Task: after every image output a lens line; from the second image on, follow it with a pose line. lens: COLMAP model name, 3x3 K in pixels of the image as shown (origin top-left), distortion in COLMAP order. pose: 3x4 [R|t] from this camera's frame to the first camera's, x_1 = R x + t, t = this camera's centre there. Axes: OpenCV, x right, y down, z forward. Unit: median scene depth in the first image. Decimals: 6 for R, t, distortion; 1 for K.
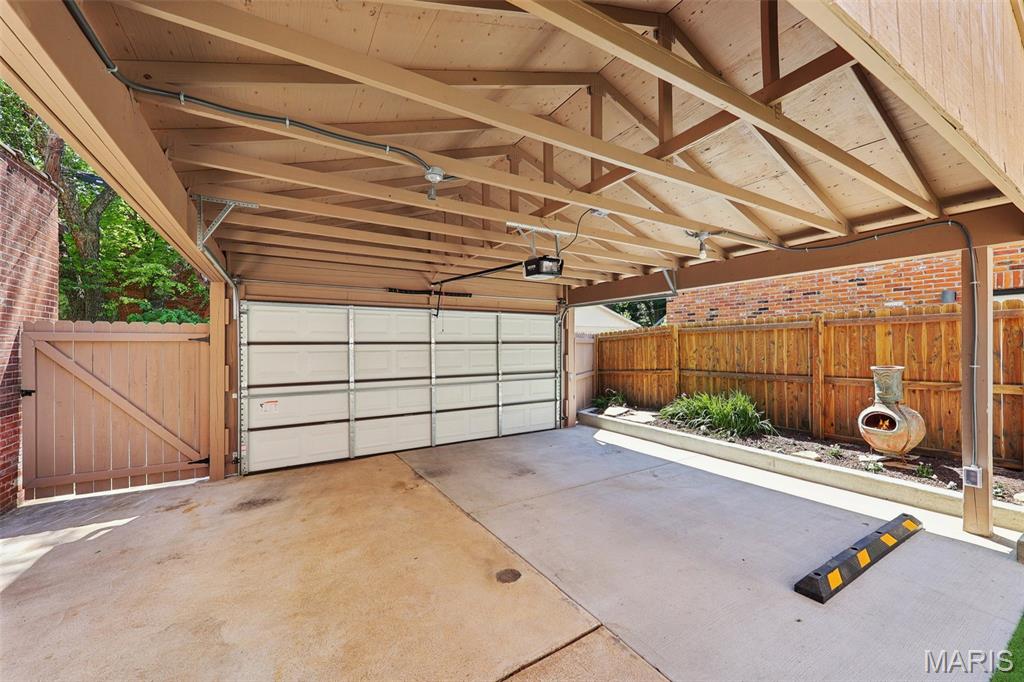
lens RADIAL K [[396.2, 0, 516.8], [0, 396.2, 343.6], [0, 0, 1]] dist [0.012542, -0.001084]
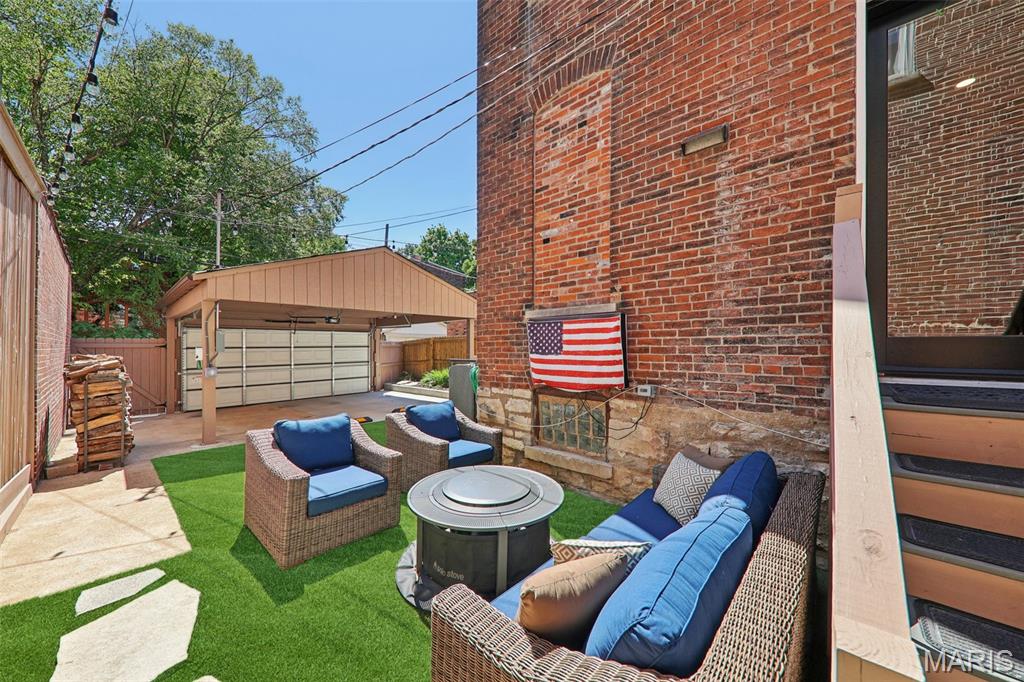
lens RADIAL K [[358.9, 0, 515.3], [0, 358.9, 342.5], [0, 0, 1]] dist [0.009883, 0.000105]
pose [[0.955544, 0.001290, 0.294846, 0.327672], [0.001099, 0.999968, -0.007937, -0.010289], [-0.294847, 0.007909, 0.955512, -1.066535]]
